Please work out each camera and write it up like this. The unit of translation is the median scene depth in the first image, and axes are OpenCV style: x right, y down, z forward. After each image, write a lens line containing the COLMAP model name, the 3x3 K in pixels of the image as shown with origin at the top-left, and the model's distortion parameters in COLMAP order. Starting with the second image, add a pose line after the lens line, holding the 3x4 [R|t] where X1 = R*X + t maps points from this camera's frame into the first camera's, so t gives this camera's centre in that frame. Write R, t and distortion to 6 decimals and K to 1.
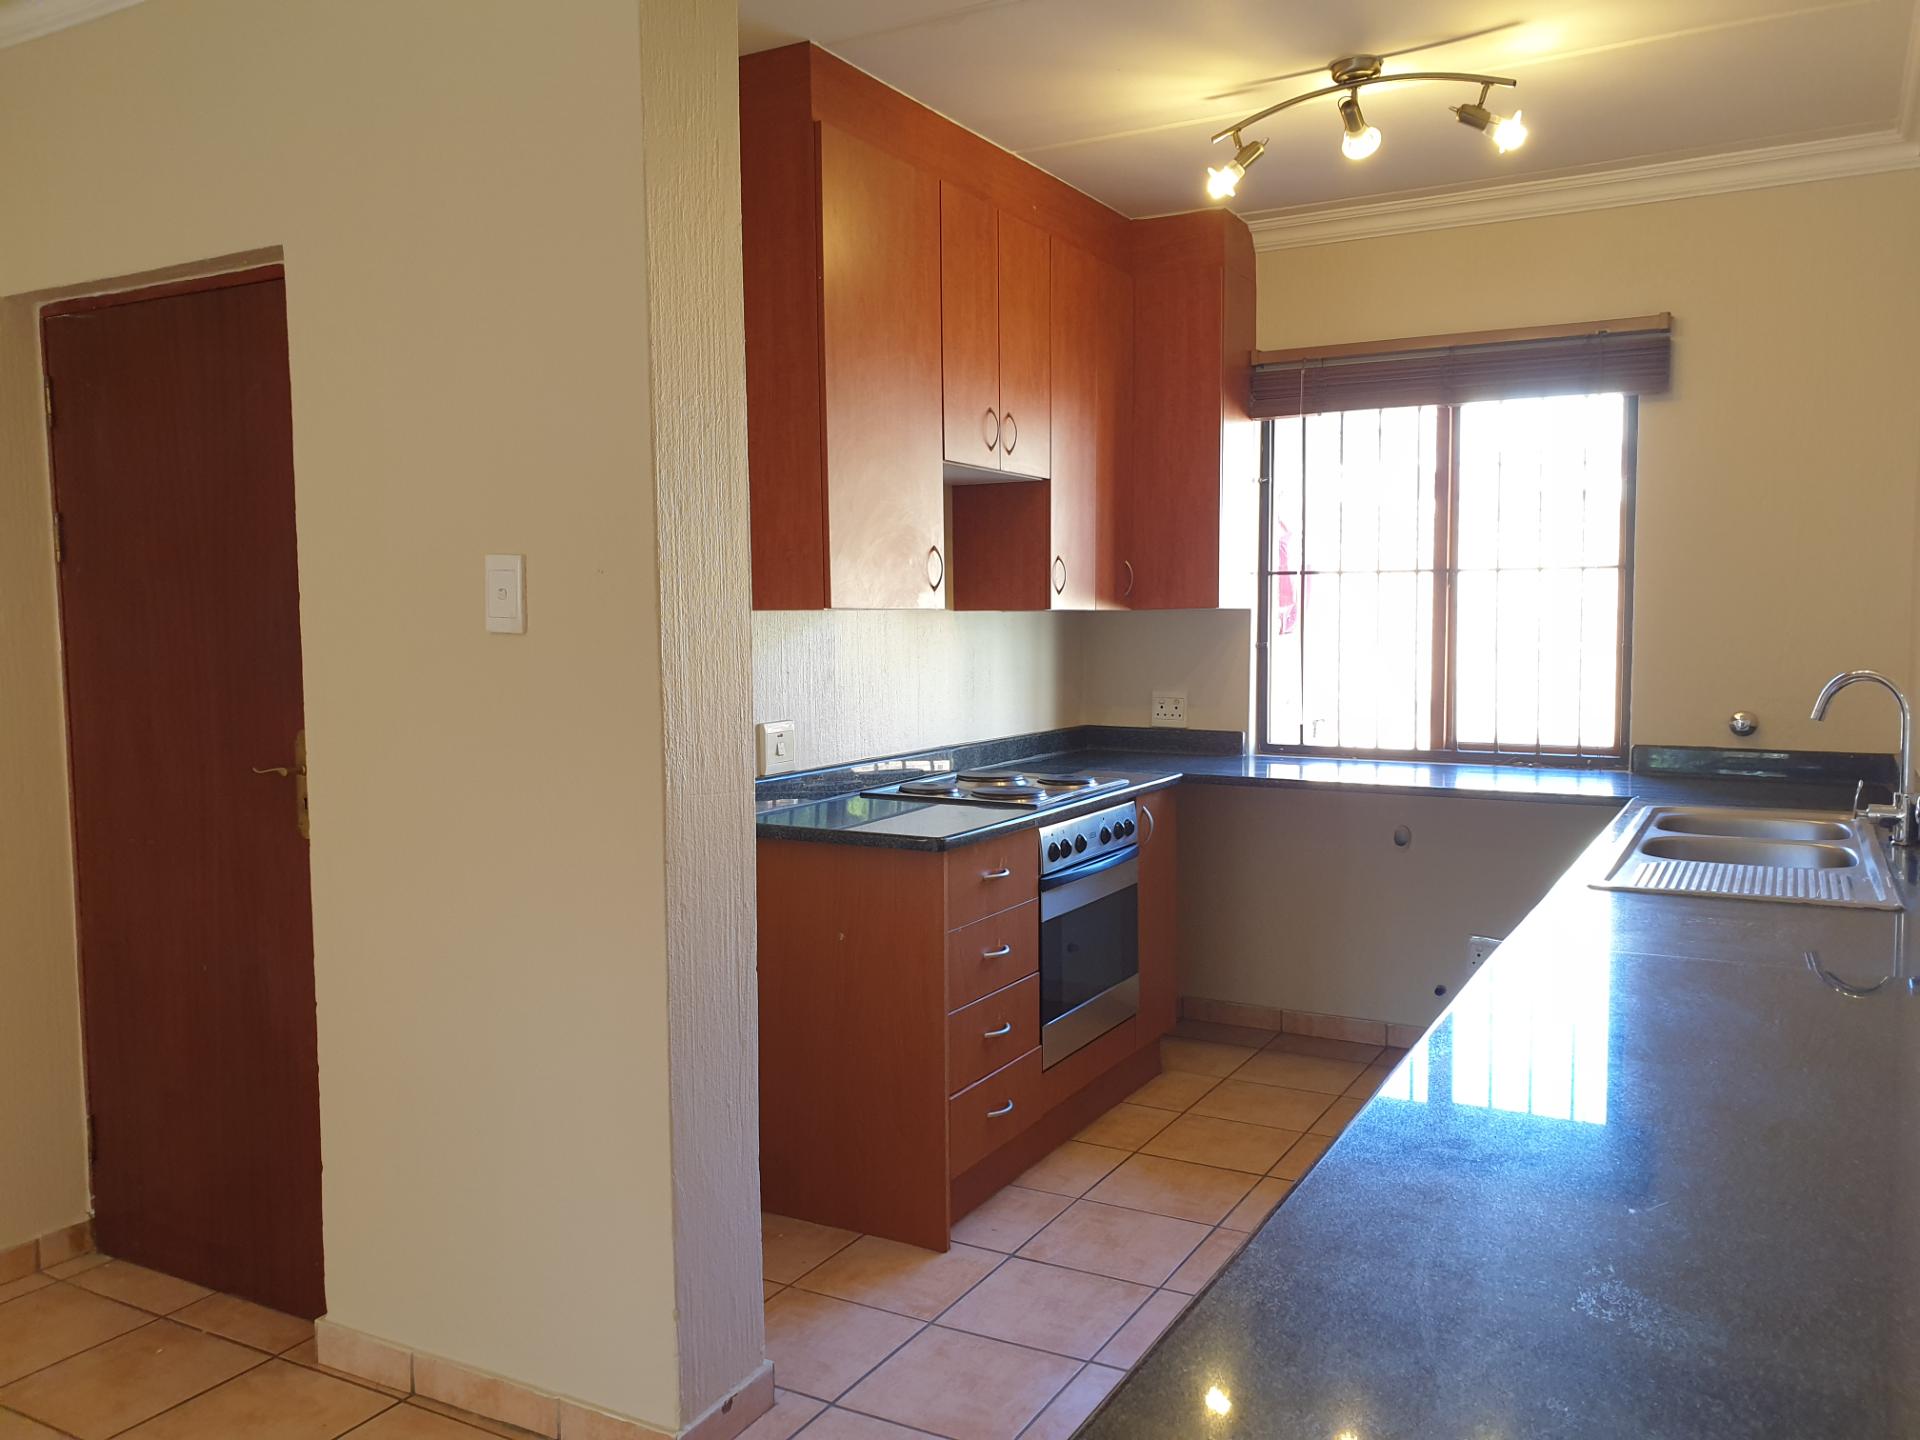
lens RADIAL K [[1484.7, 0, 968.4], [0, 1484.7, 730.6], [0, 0, 1]] dist [0.107880, -0.228648]
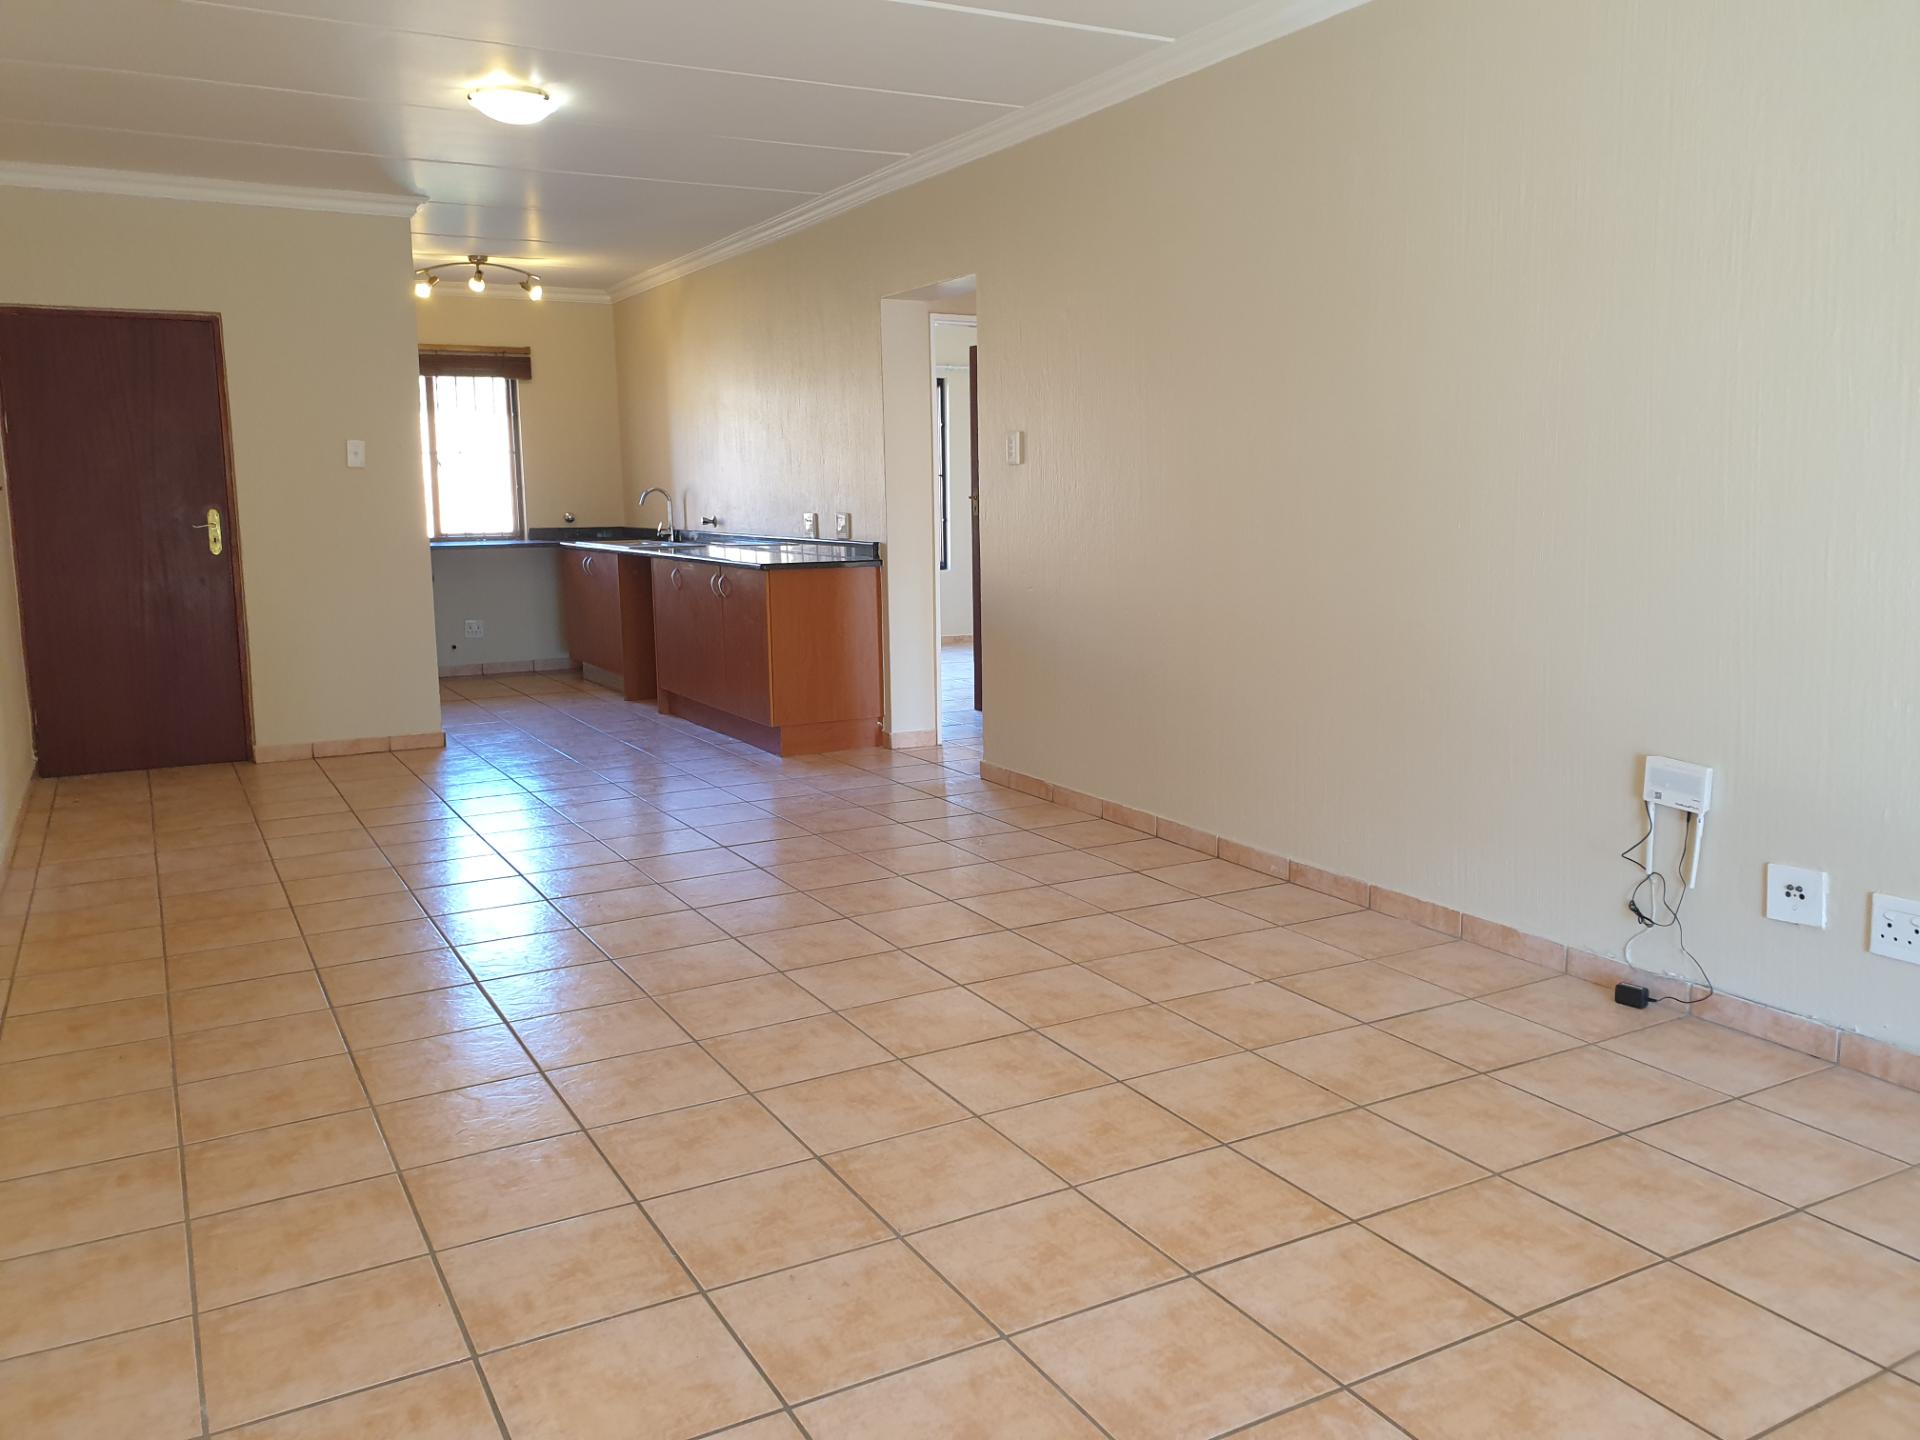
lens RADIAL K [[1480.4, 0, 957.7], [0, 1480.4, 685.8], [0, 0, 1]] dist [0.083543, -0.175300]
pose [[0.531846, -0.111066, 0.839526, -1.224893], [0.077509, 0.993585, 0.082345, 0.117545], [-0.843287, 0.021276, 0.537043, -0.850616]]
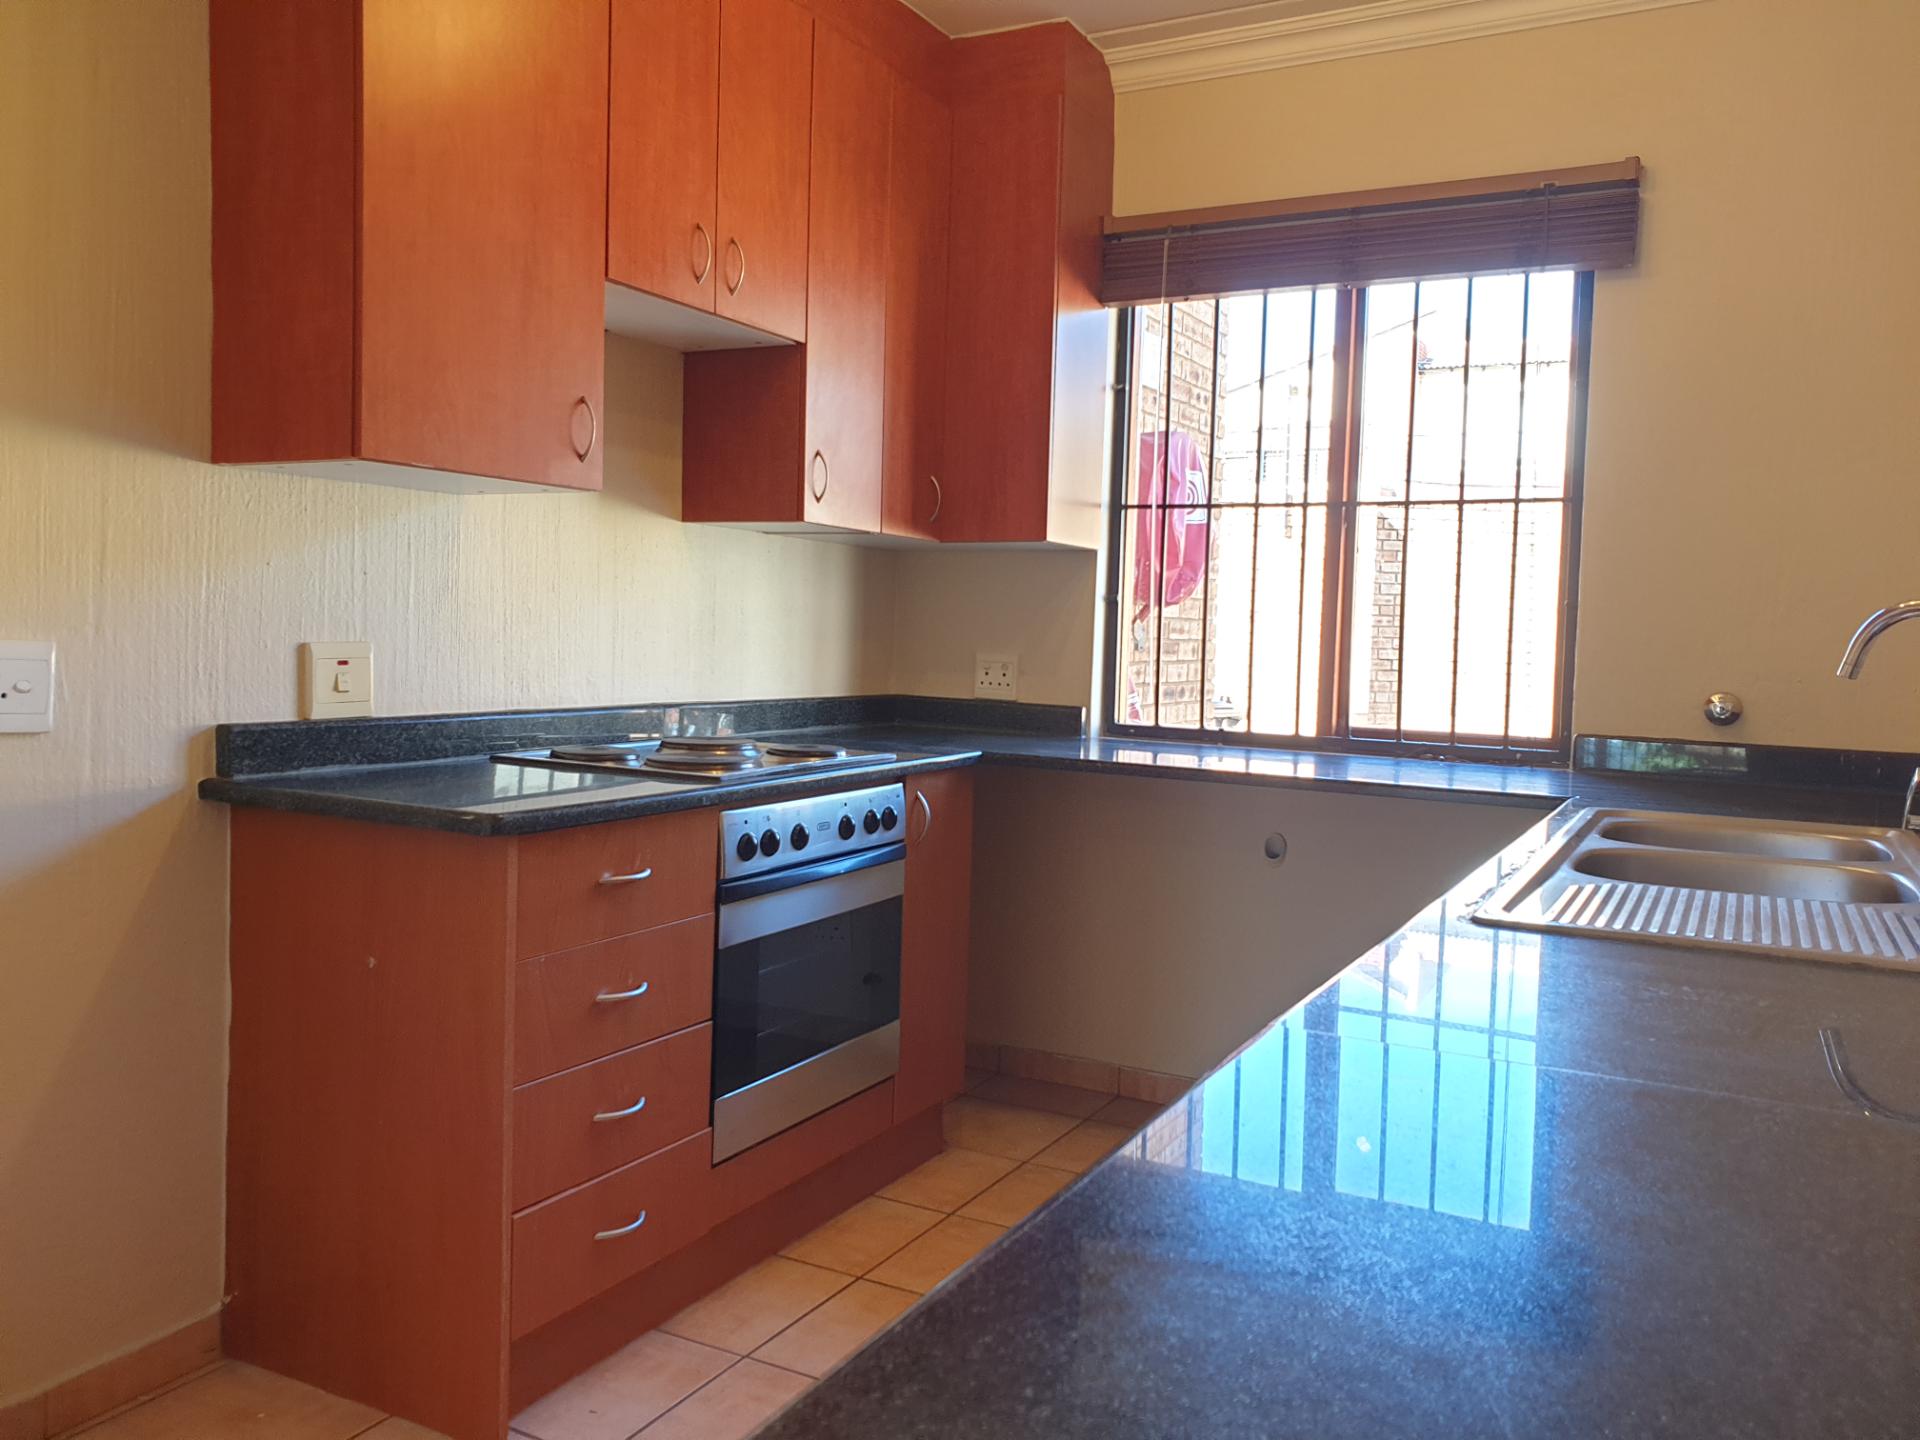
lens RADIAL K [[1470.3, 0, 968.0], [0, 1470.3, 714.1], [0, 0, 1]] dist [0.096438, -0.186078]
pose [[0.999206, 0.035402, 0.018254, 0.126286], [-0.035003, 0.999151, -0.021725, 0.026972], [-0.019008, 0.021069, 0.999597, 0.265541]]
